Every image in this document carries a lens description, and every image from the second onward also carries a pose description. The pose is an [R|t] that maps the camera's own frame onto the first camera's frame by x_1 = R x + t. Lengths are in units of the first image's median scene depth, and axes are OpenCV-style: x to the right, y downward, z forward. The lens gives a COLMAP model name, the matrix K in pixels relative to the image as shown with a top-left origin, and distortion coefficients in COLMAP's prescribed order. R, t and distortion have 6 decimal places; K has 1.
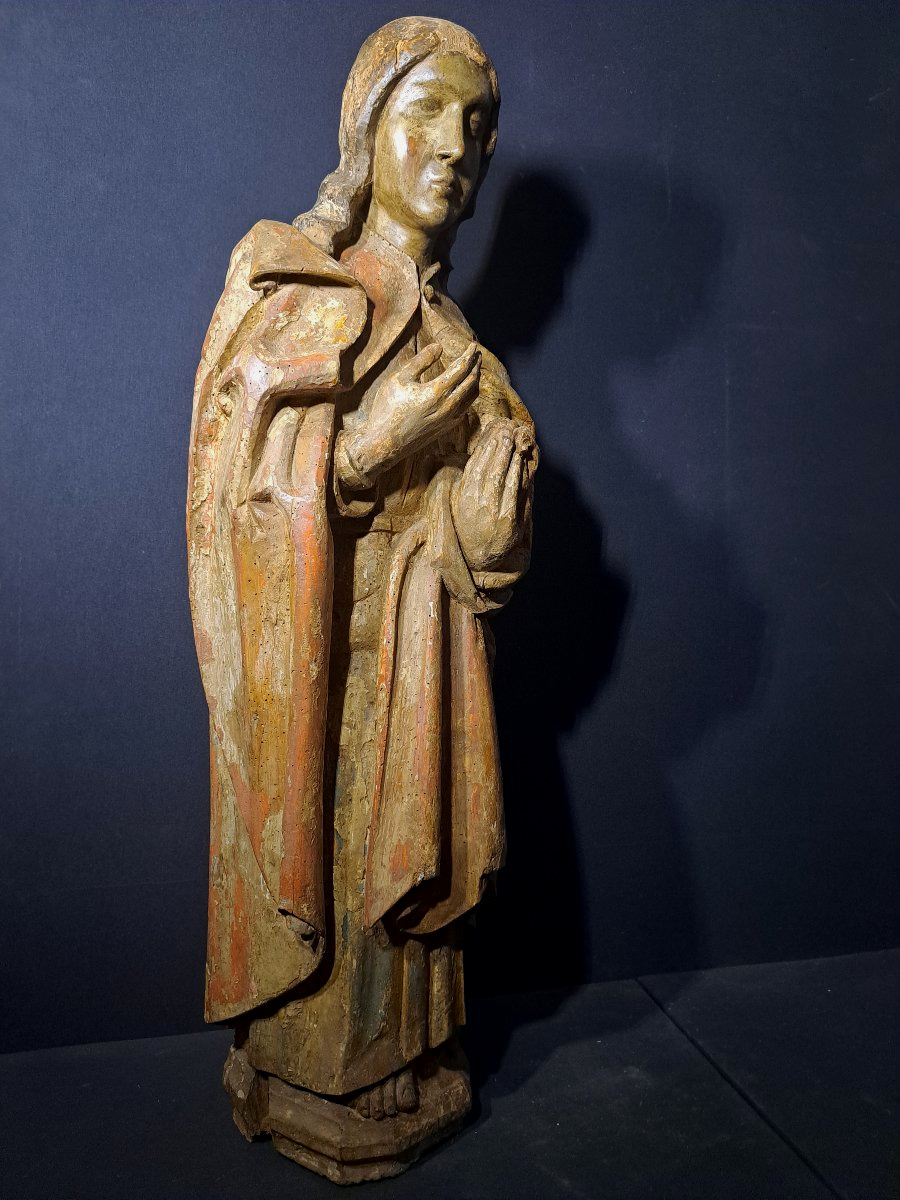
lens RADIAL K [[880.6, 0, 454.0], [0, 880.6, 600.1], [0, 0, 1]] dist [0.052554, -0.085859]
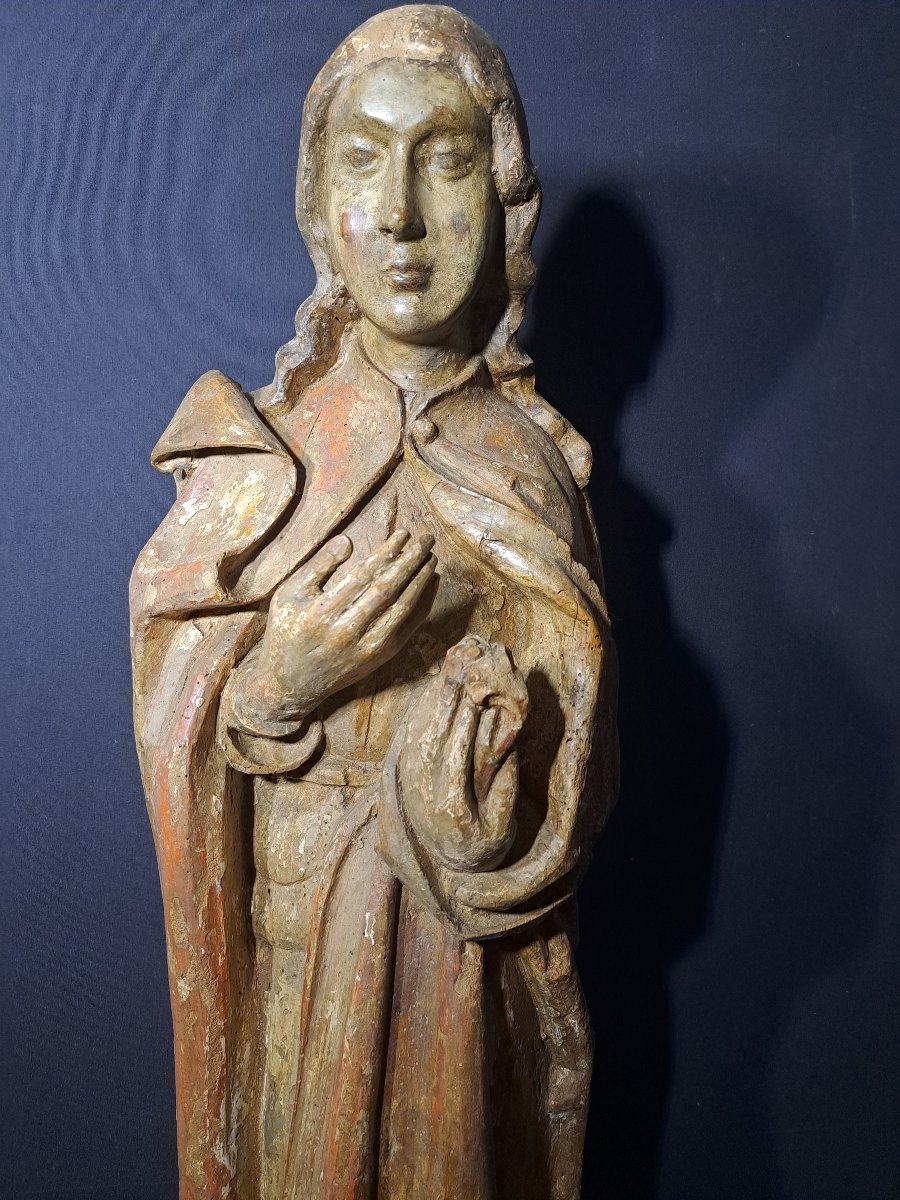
lens RADIAL K [[880.6, 0, 456.7], [0, 880.6, 618.0], [0, 0, 1]] dist [0.052554, -0.085859]
pose [[0.756963, 0.056322, -0.651026, 0.463910], [-0.031631, 0.998269, 0.049585, -0.262369], [0.652691, -0.016941, 0.757434, 0.560396]]
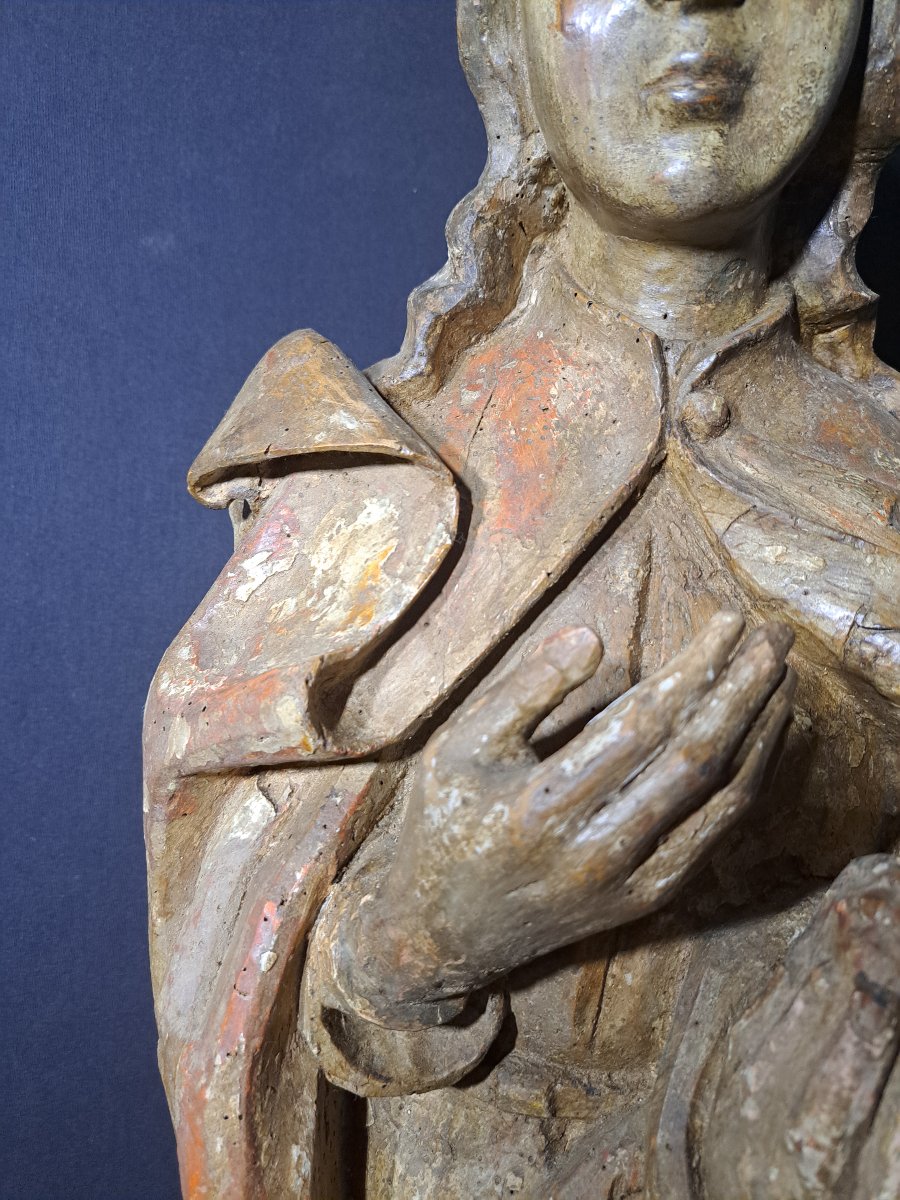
lens RADIAL K [[880.6, 0, 448.5], [0, 880.6, 604.6], [0, 0, 1]] dist [0.052554, -0.085859]
pose [[0.698661, 0.000896, -0.715453, 0.157532], [-0.025474, 0.999396, -0.023625, -0.287285], [0.715000, 0.034731, 0.698262, 0.758691]]
